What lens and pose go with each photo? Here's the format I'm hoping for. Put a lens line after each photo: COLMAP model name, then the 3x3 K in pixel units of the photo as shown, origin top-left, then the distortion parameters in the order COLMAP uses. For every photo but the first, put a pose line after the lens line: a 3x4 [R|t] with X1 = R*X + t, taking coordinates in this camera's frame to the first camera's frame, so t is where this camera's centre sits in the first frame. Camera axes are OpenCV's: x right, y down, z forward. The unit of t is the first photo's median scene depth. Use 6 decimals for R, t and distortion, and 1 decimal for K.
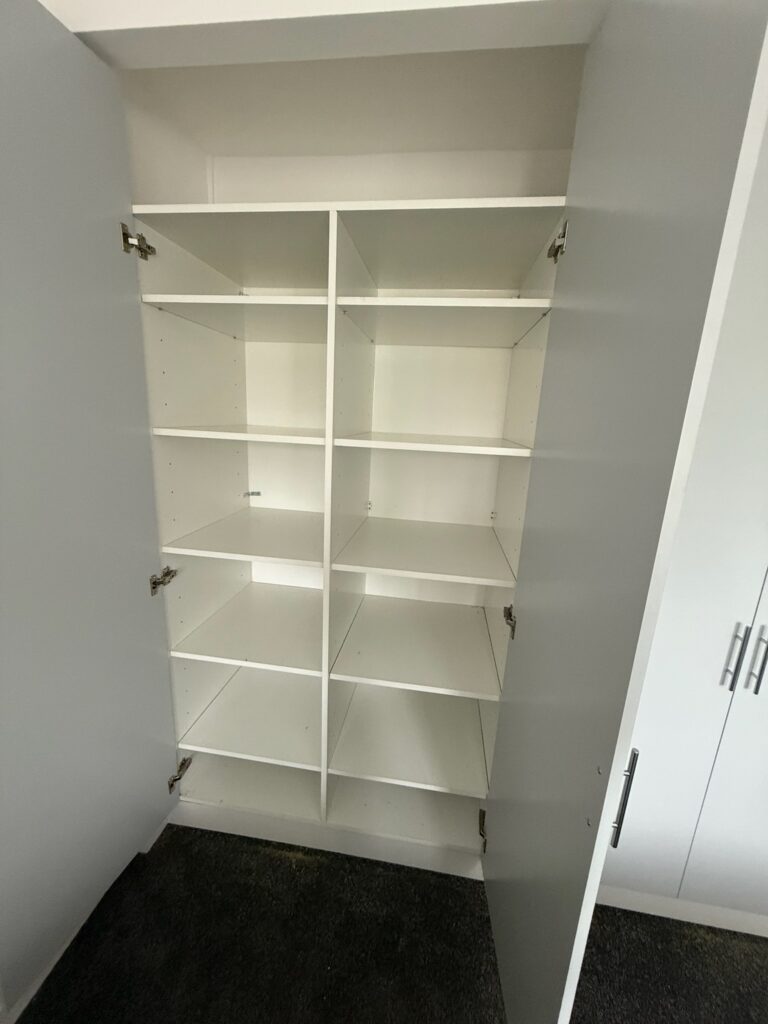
lens RADIAL K [[406.0, 0, 384.0], [0, 406.0, 512.0], [0, 0, 1]] dist [0.000273, 0.000038]
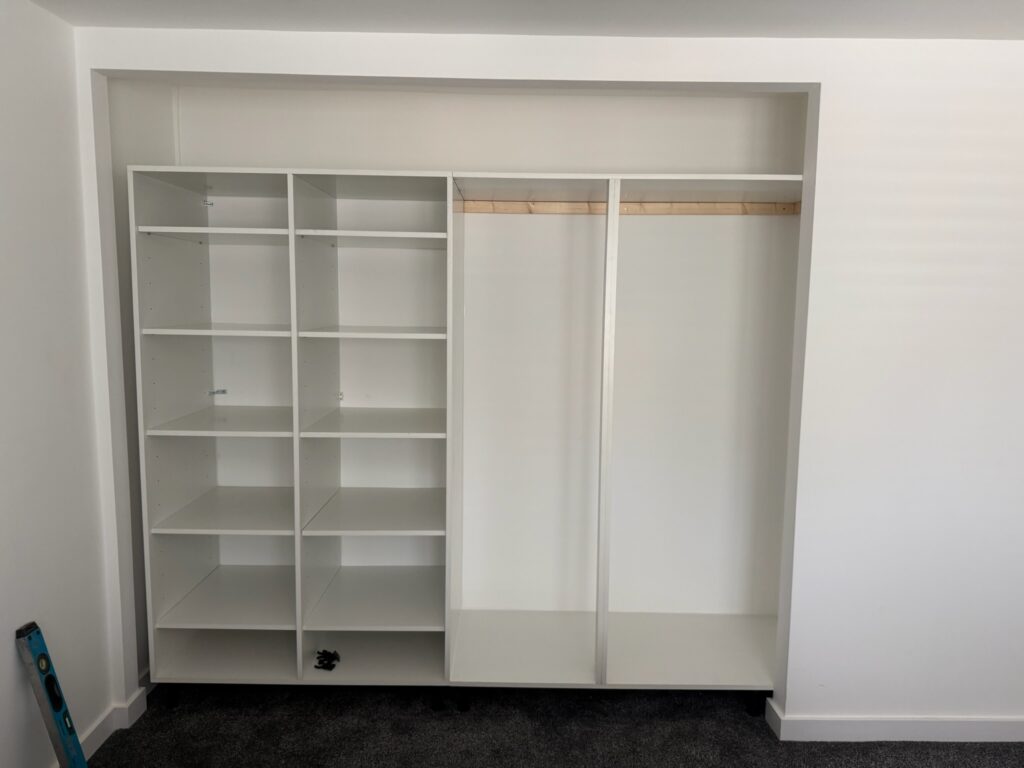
lens RADIAL K [[722.8, 0, 512.0], [0, 722.8, 384.0], [0, 0, 1]] dist [0.037310, -0.000923]
pose [[0.989314, -0.050794, 0.136665, 0.150345], [0.064903, 0.992783, -0.100846, 0.173061], [-0.130556, 0.108639, 0.985471, -0.889412]]
